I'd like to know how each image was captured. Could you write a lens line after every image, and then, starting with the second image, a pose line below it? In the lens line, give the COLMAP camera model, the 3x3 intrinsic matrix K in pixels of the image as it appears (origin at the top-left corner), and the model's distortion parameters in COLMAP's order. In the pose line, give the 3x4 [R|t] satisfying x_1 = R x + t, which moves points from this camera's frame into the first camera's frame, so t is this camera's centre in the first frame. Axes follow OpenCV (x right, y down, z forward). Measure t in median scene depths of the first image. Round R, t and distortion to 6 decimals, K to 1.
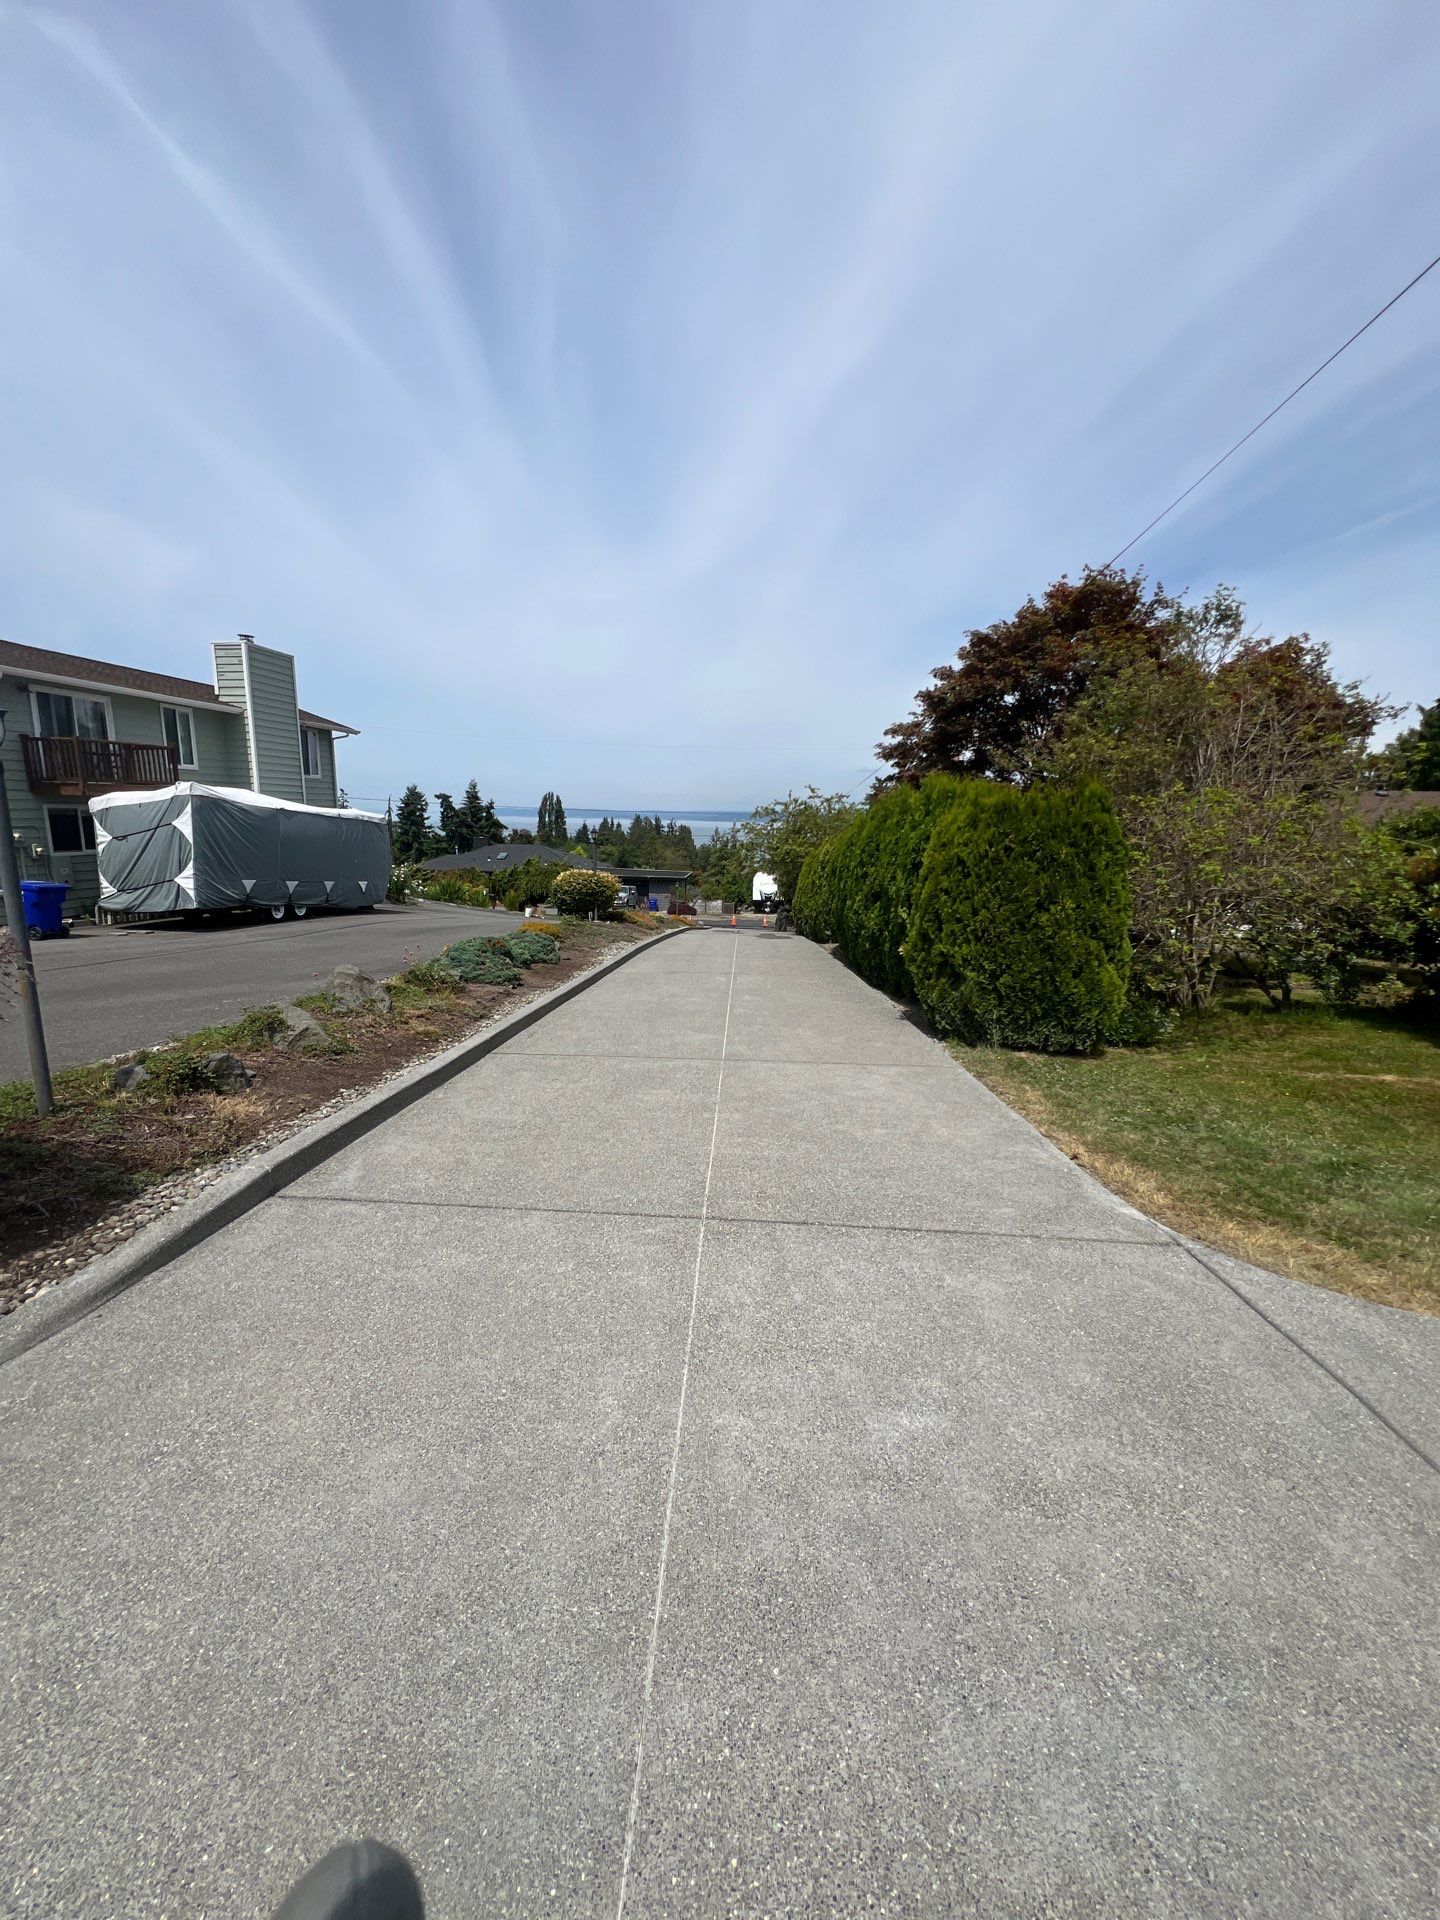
lens RADIAL K [[767.2, 0, 720.0], [0, 767.2, 960.0], [0, 0, 1]] dist [-0.000430, 0.000197]
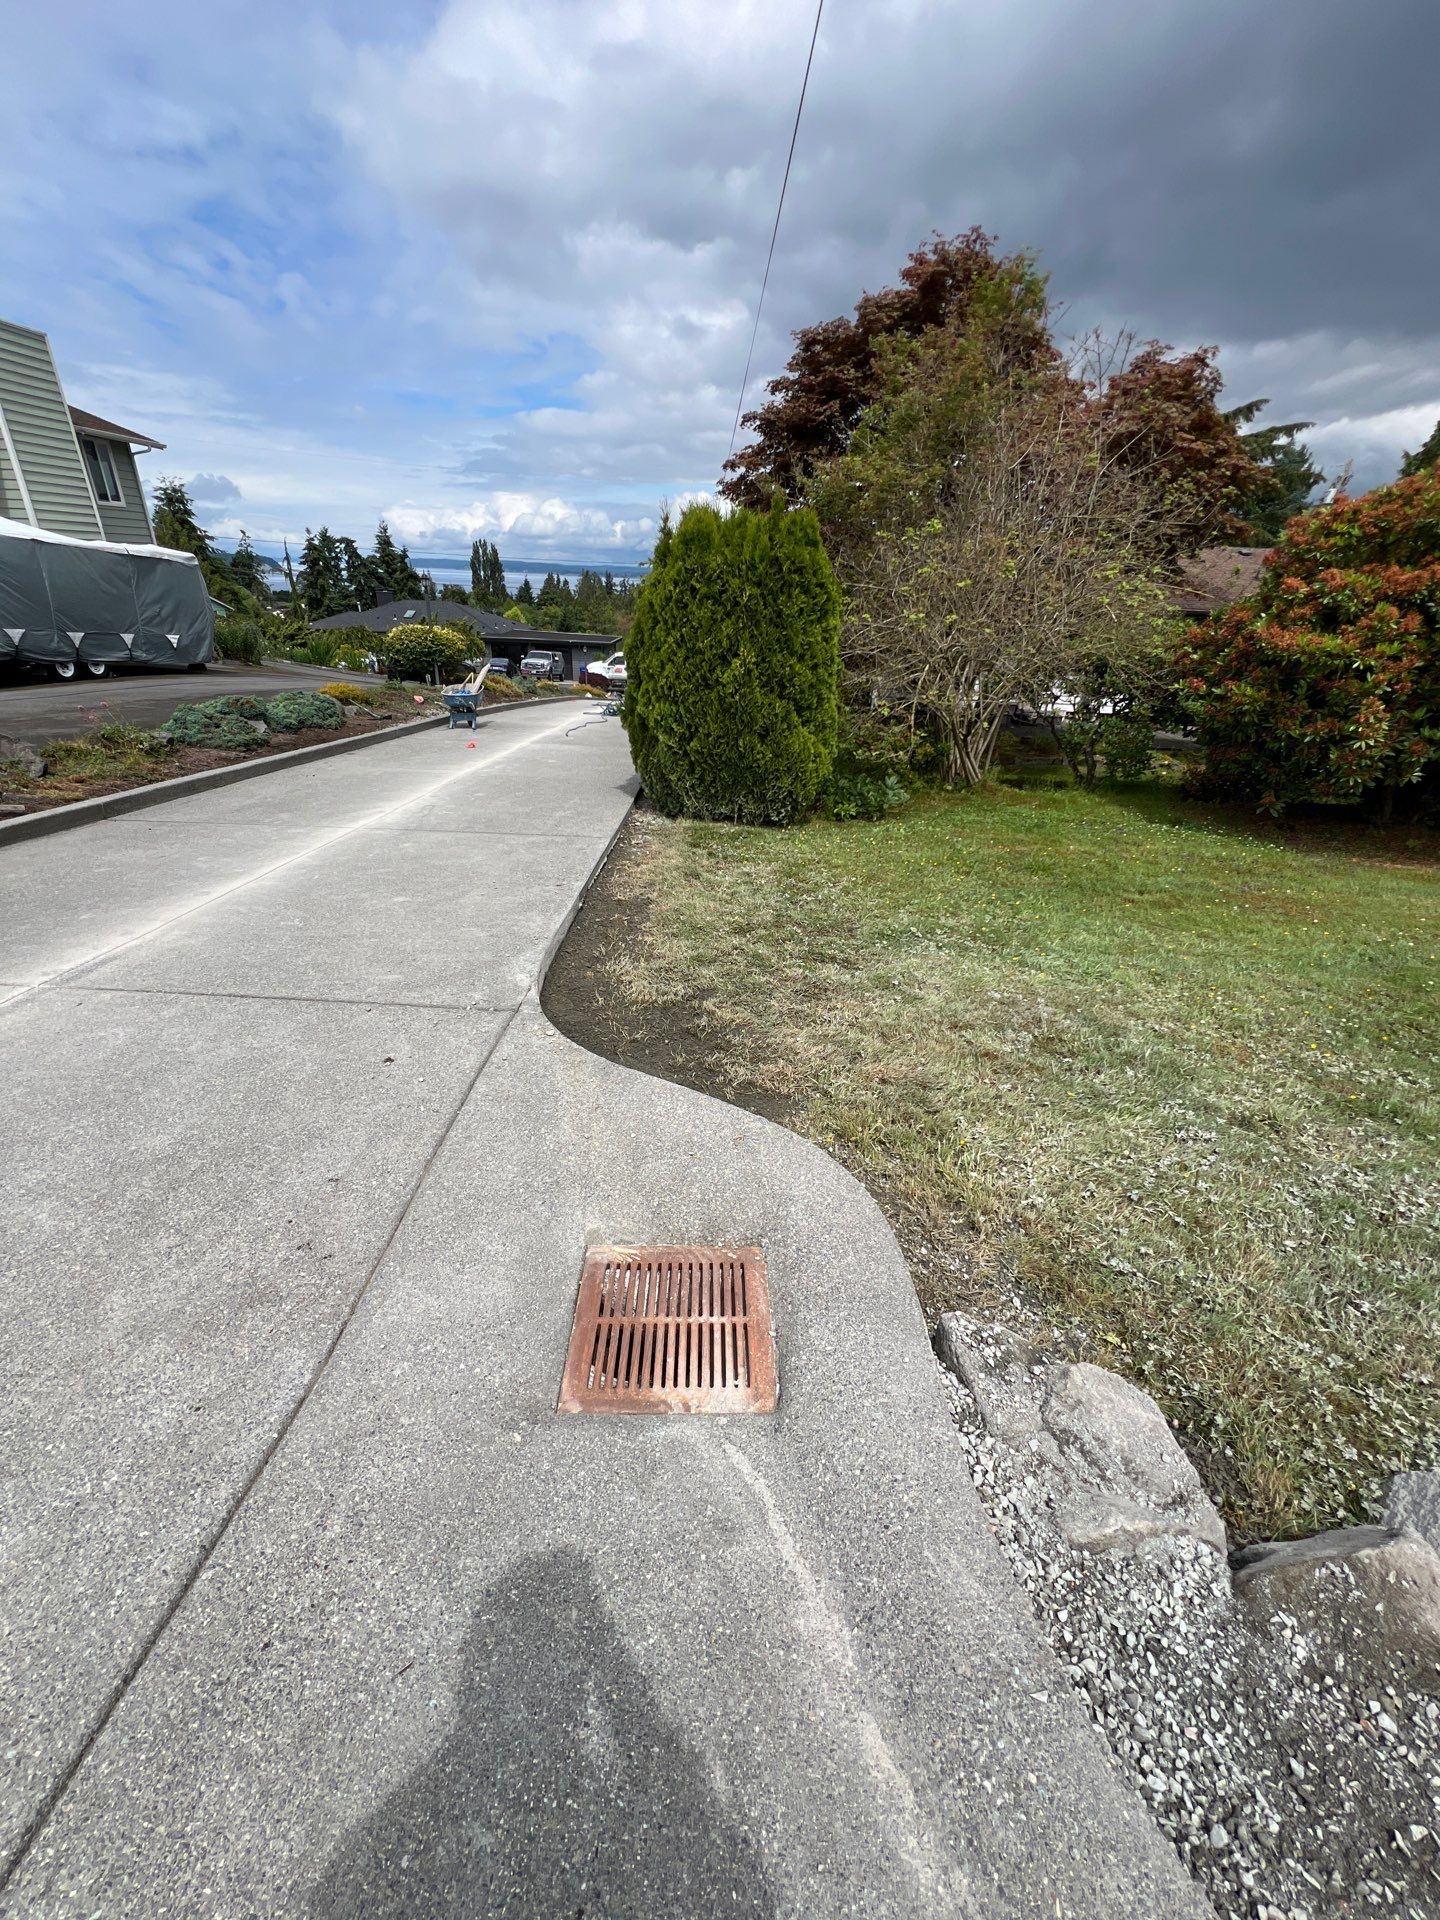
lens RADIAL K [[767.2, 0, 720.0], [0, 767.2, 960.0], [0, 0, 1]] dist [-0.000430, 0.000197]
pose [[0.998870, -0.001941, 0.047476, 0.163708], [-0.011247, 0.961113, 0.275926, 0.009124], [-0.046166, -0.276148, 0.960006, 0.017947]]
